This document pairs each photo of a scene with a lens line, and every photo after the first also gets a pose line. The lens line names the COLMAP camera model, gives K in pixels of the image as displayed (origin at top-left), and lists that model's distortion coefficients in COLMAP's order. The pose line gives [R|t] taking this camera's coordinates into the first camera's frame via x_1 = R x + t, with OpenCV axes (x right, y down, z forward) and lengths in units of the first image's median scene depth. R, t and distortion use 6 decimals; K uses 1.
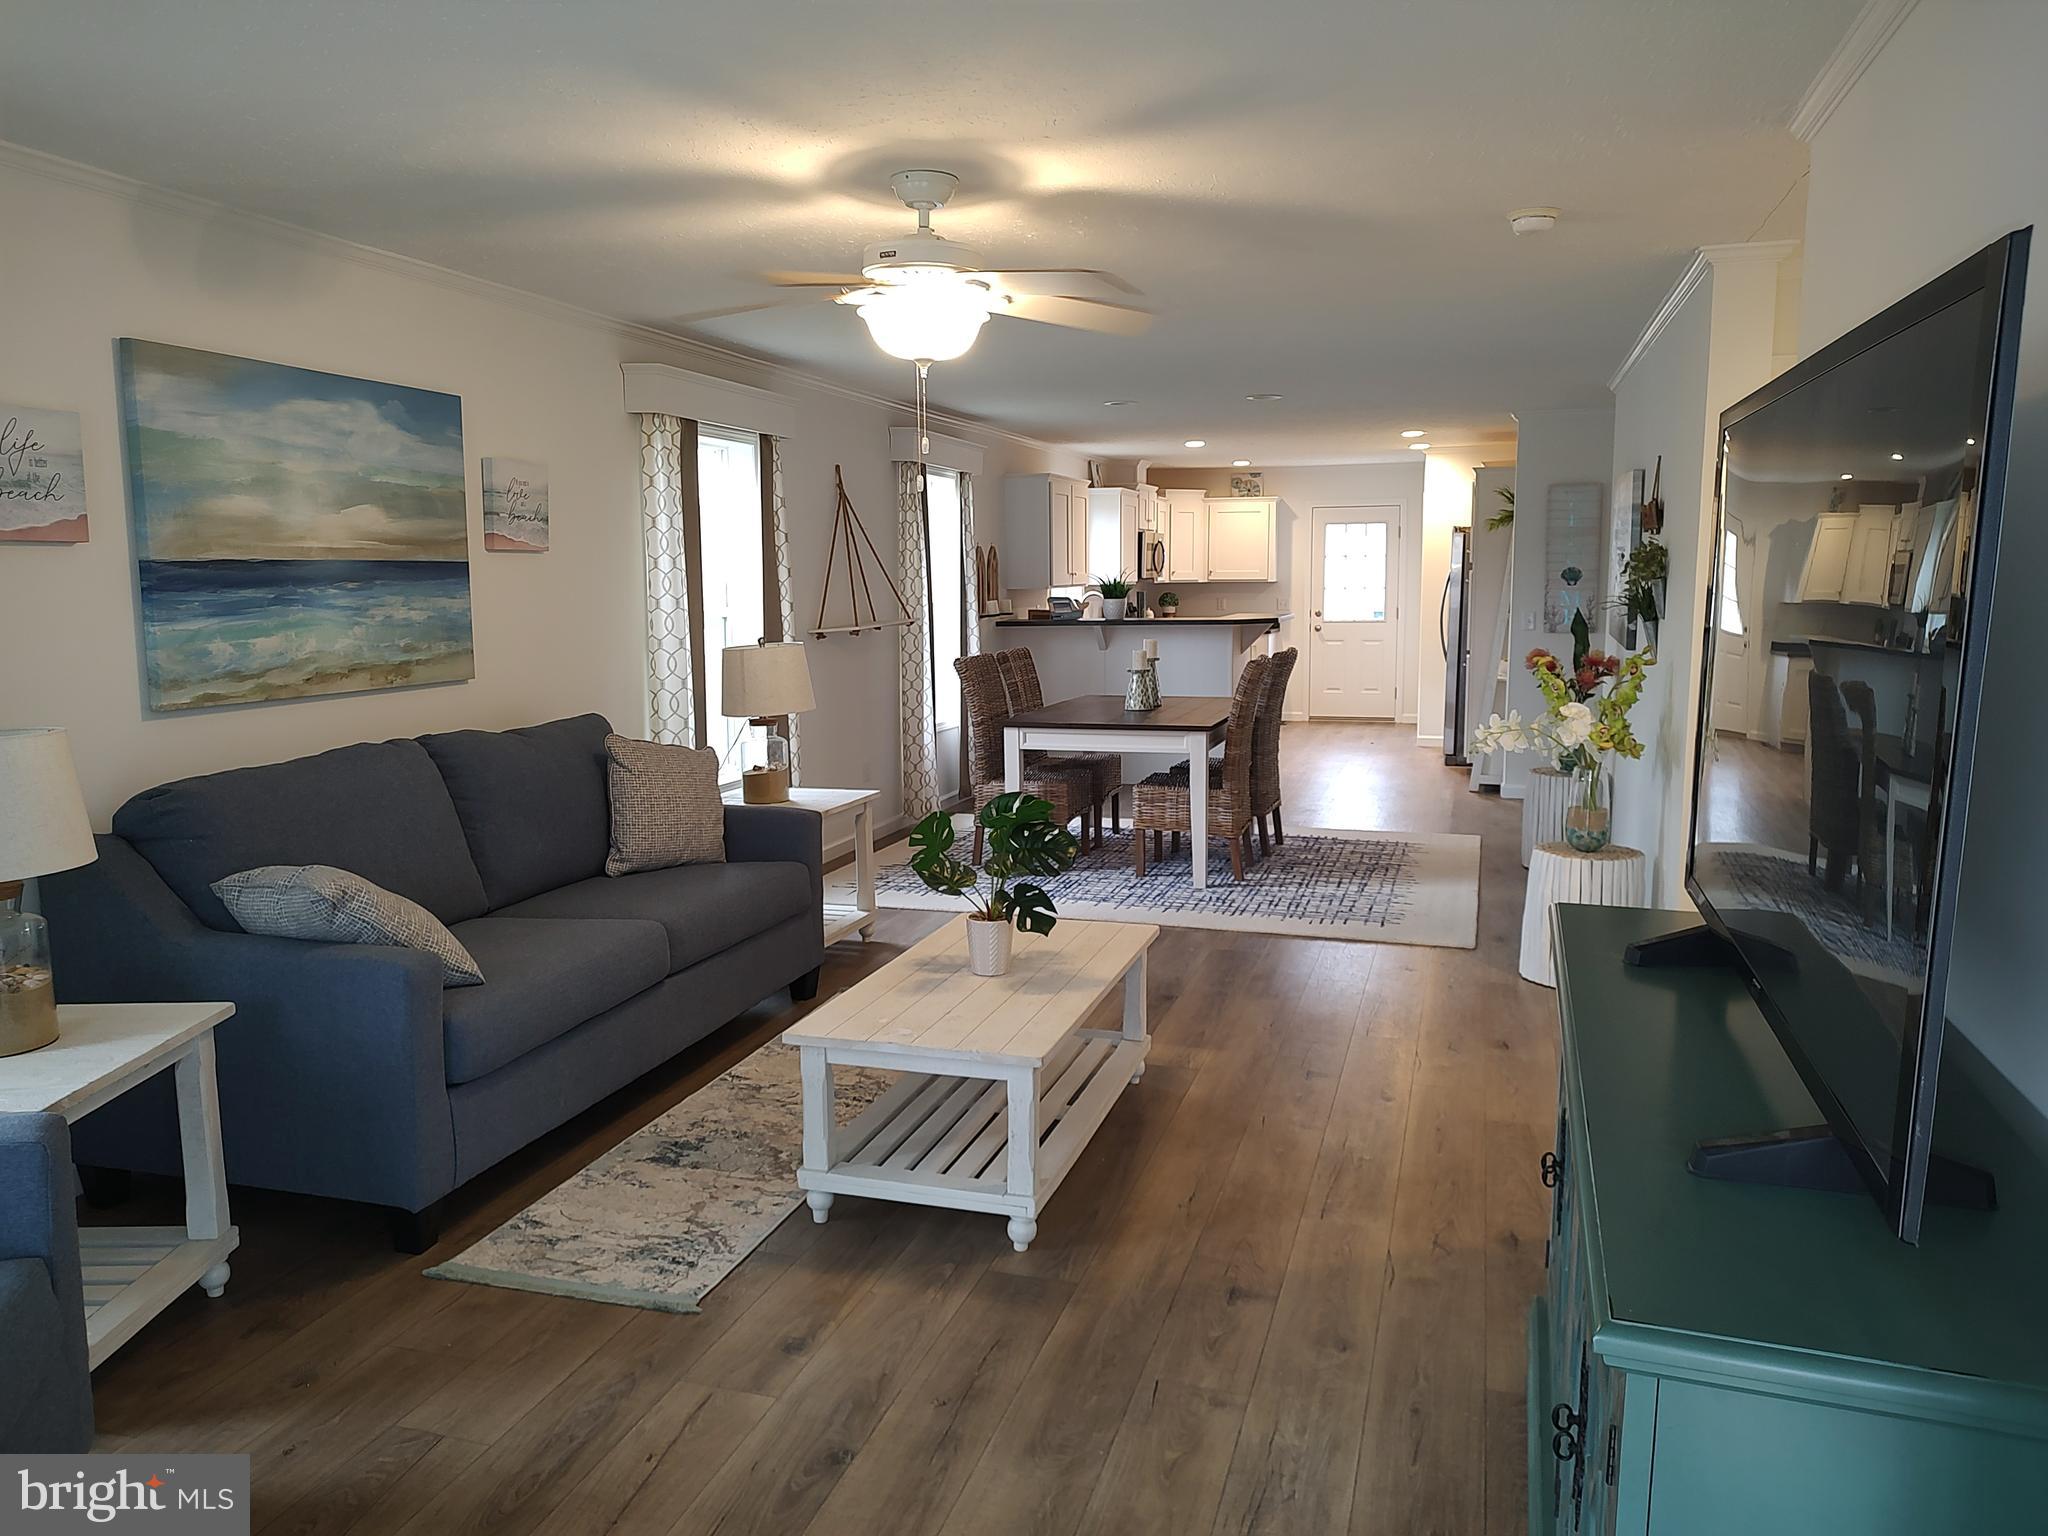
lens RADIAL K [[1473.7, 0, 1003.5], [0, 1473.7, 770.3], [0, 0, 1]] dist [0.037928, -0.032686]
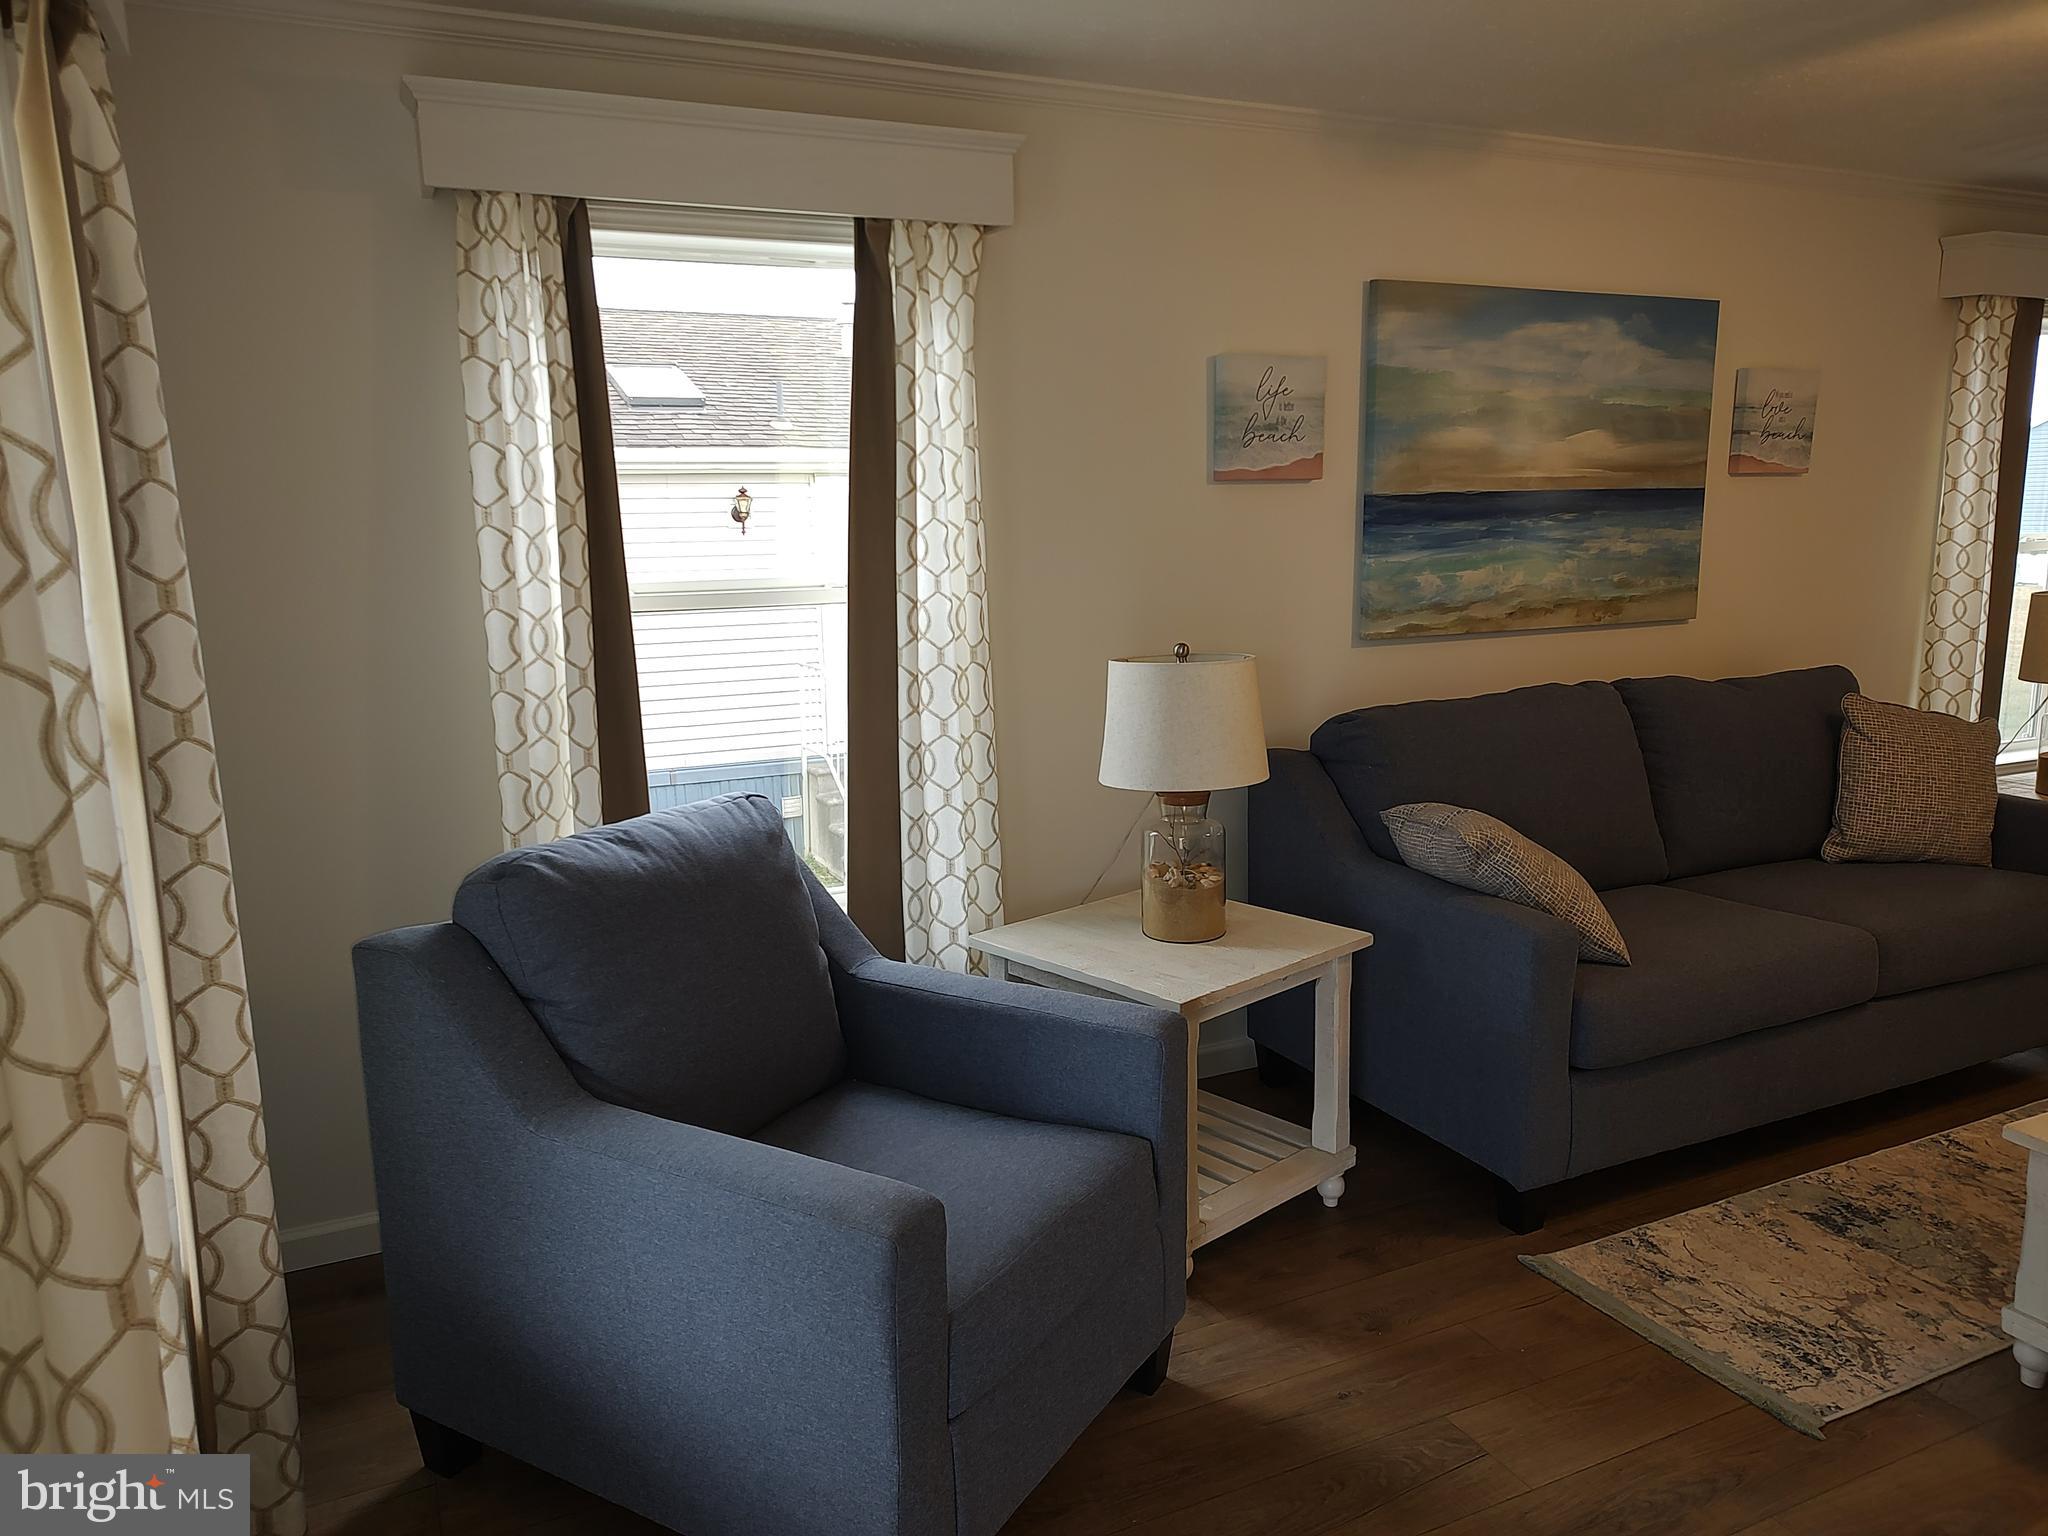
lens RADIAL K [[1473.7, 0, 1003.5], [0, 1473.7, 770.3], [0, 0, 1]] dist [0.037928, -0.032686]
pose [[0.687199, 0.123810, -0.715841, 0.014210], [-0.086152, 0.992306, 0.088922, -0.016586], [0.721343, 0.000565, 0.692578, 0.080286]]
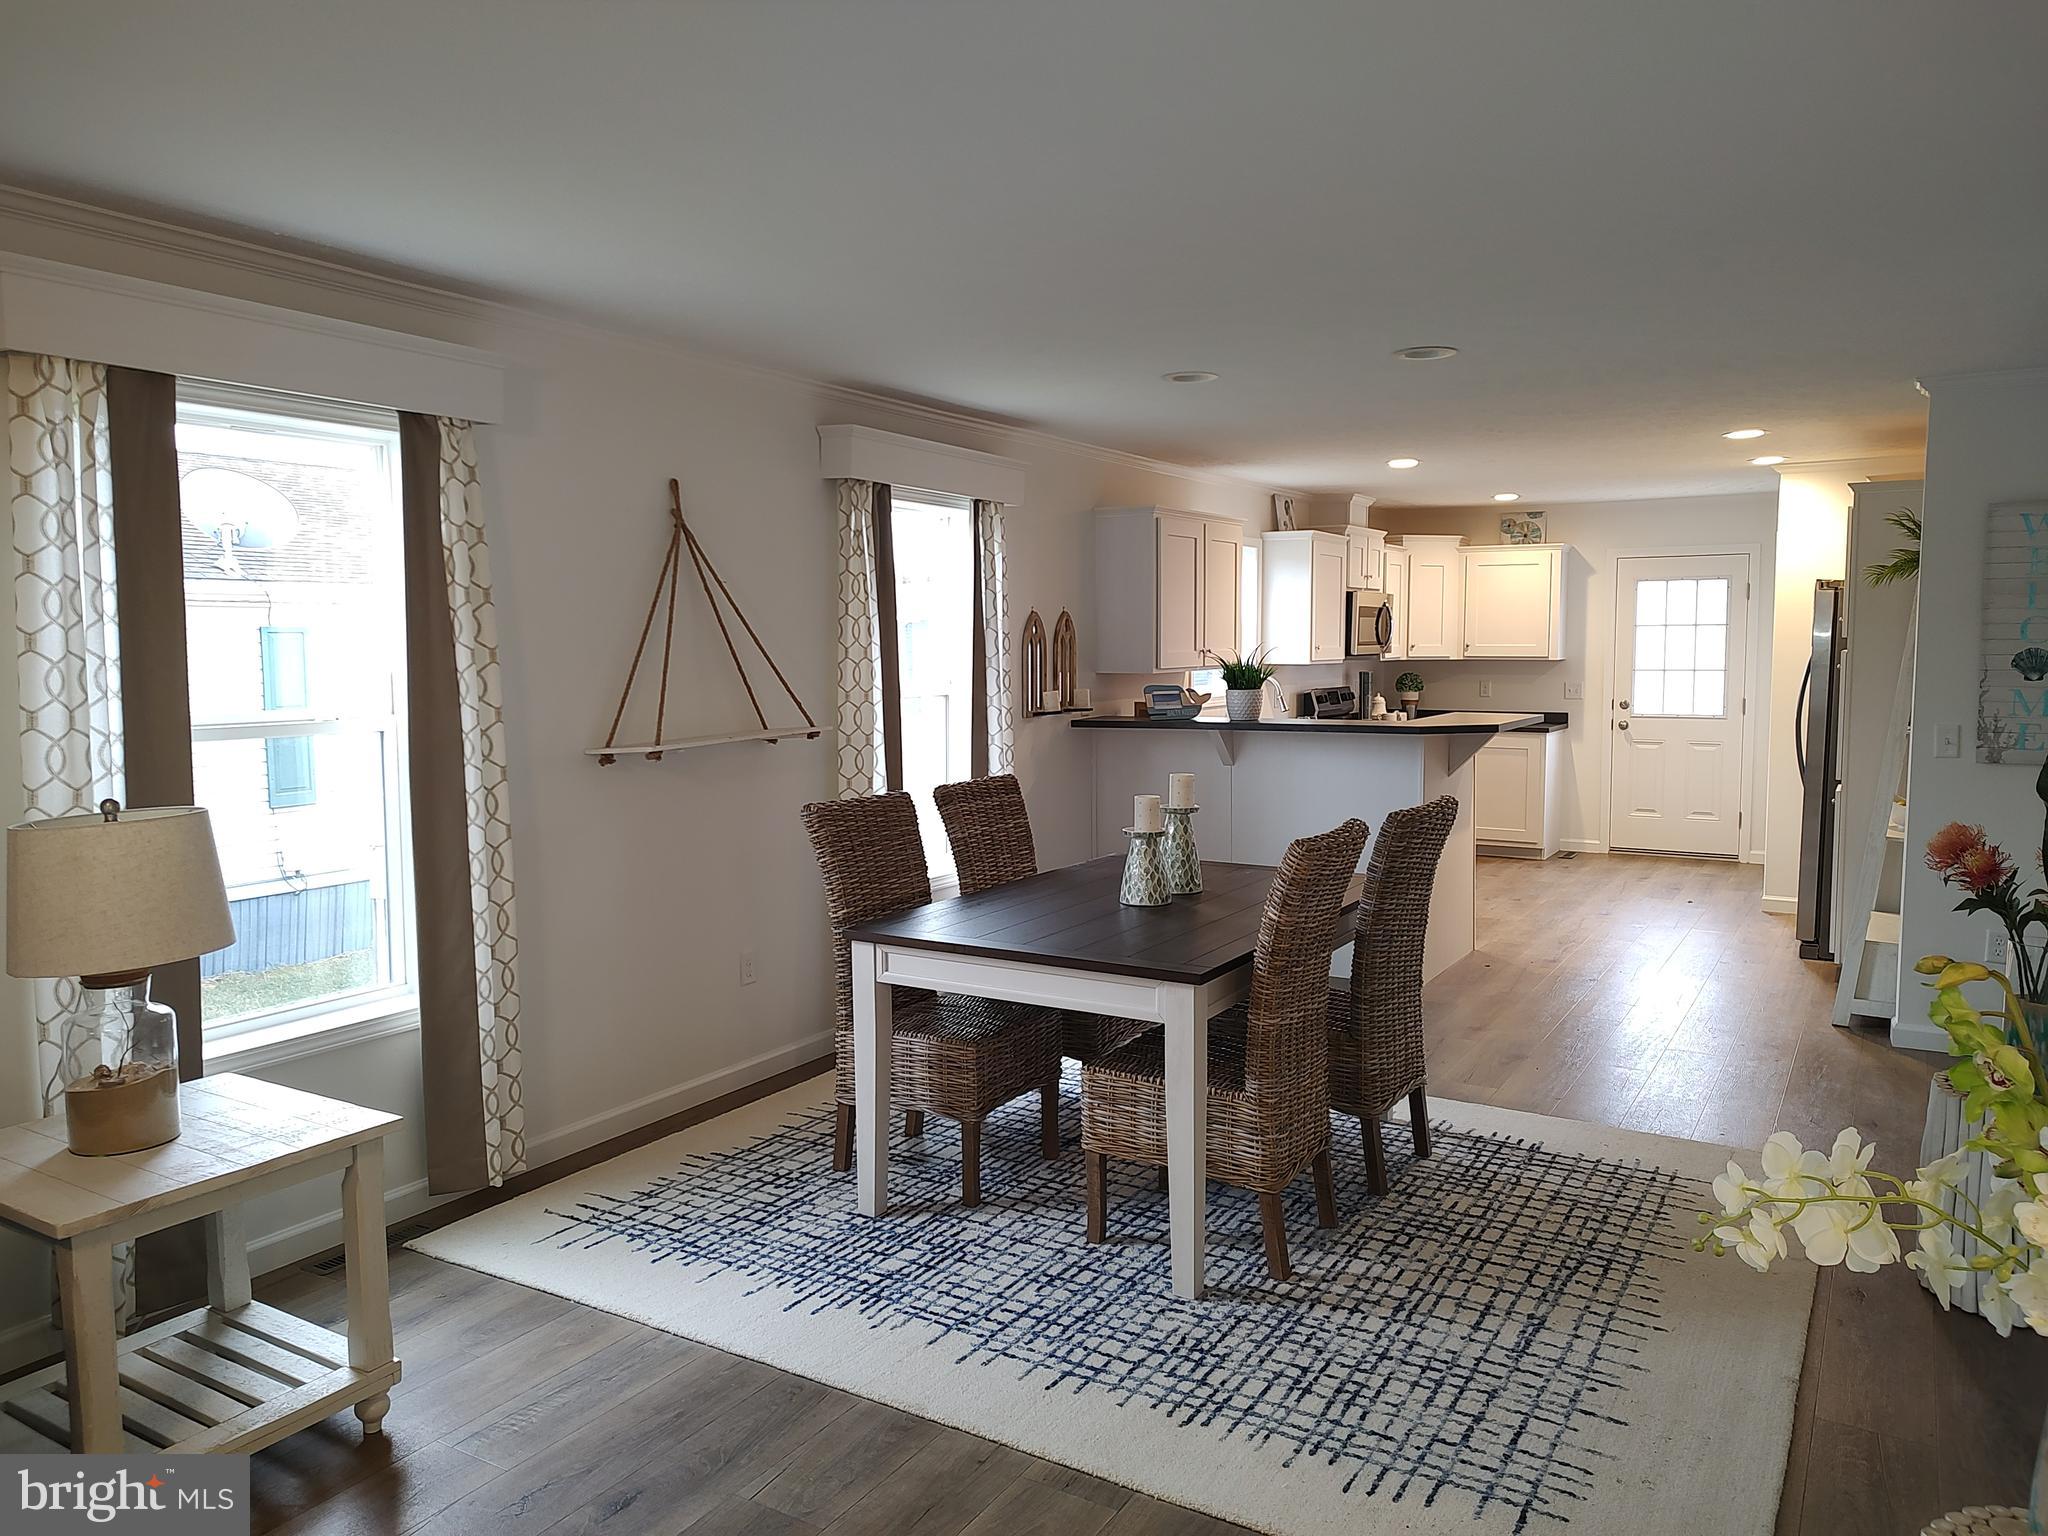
lens RADIAL K [[1452.5, 0, 1004.9], [0, 1452.5, 766.4], [0, 0, 1]] dist [0.009290, 0.001675]
pose [[0.970629, 0.024537, -0.239327, 0.274198], [-0.035353, 0.998533, -0.041006, -0.110406], [0.237969, 0.048262, 0.970073, 0.737132]]
